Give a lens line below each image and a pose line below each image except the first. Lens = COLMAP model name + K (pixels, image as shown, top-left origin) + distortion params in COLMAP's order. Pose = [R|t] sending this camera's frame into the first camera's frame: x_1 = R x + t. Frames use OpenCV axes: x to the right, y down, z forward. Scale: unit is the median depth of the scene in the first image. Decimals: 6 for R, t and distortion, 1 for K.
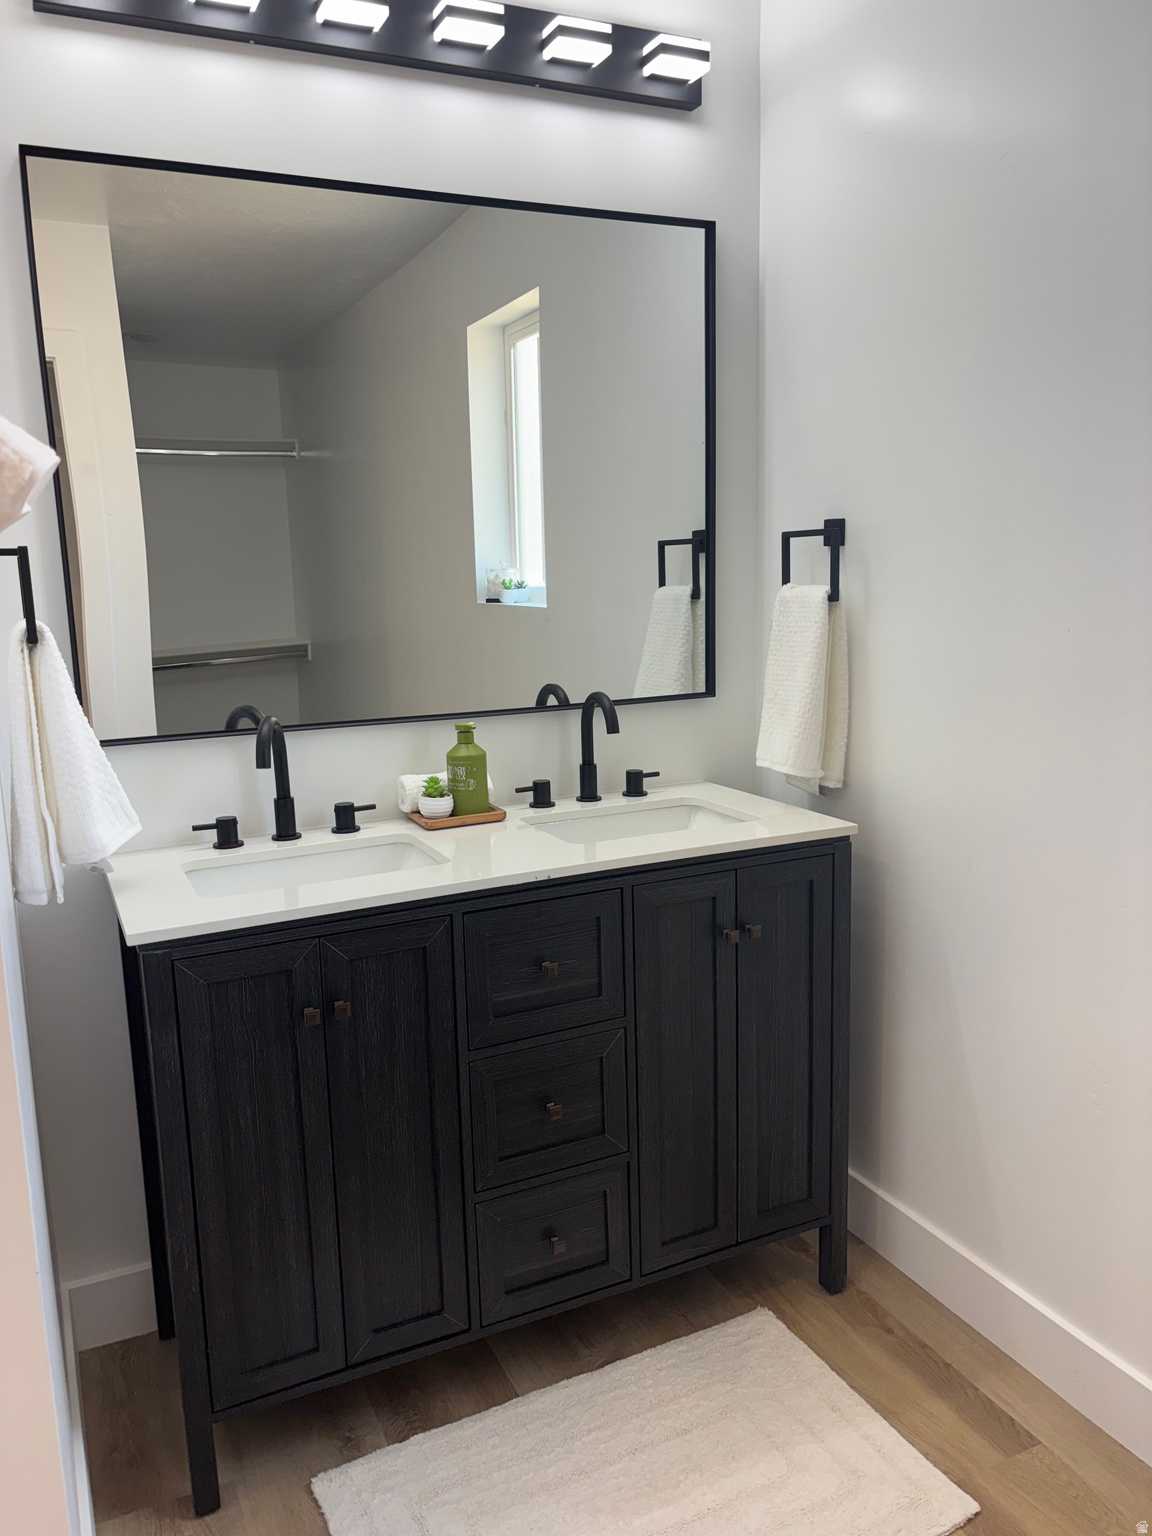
lens RADIAL K [[1155.6, 0, 522.3], [0, 1155.6, 765.5], [0, 0, 1]] dist [0.016923, -0.000209]
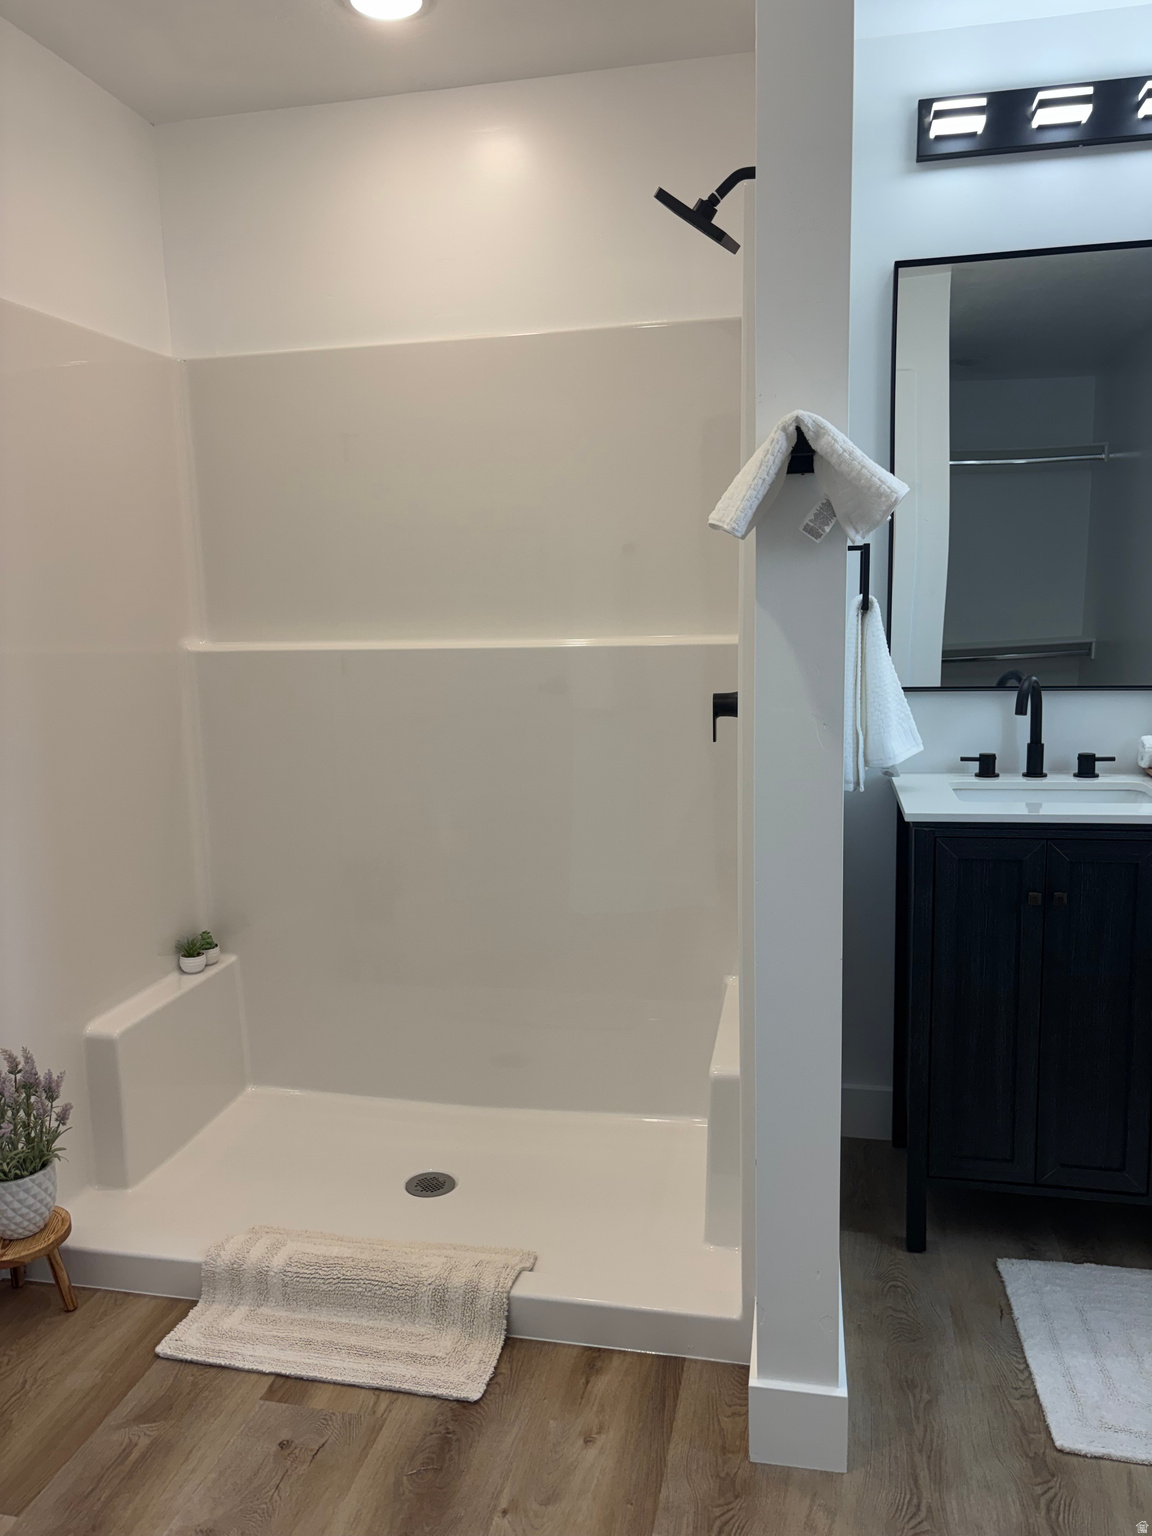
lens RADIAL K [[1156.2, 0, 576.0], [0, 1156.2, 768.0], [0, 0, 1]] dist [0.016704, 0.000253]
pose [[0.817164, 0.103028, -0.567122, 0.110909], [-0.104919, 0.994046, 0.029409, 0.075456], [0.566775, 0.035470, 0.823108, -0.346238]]
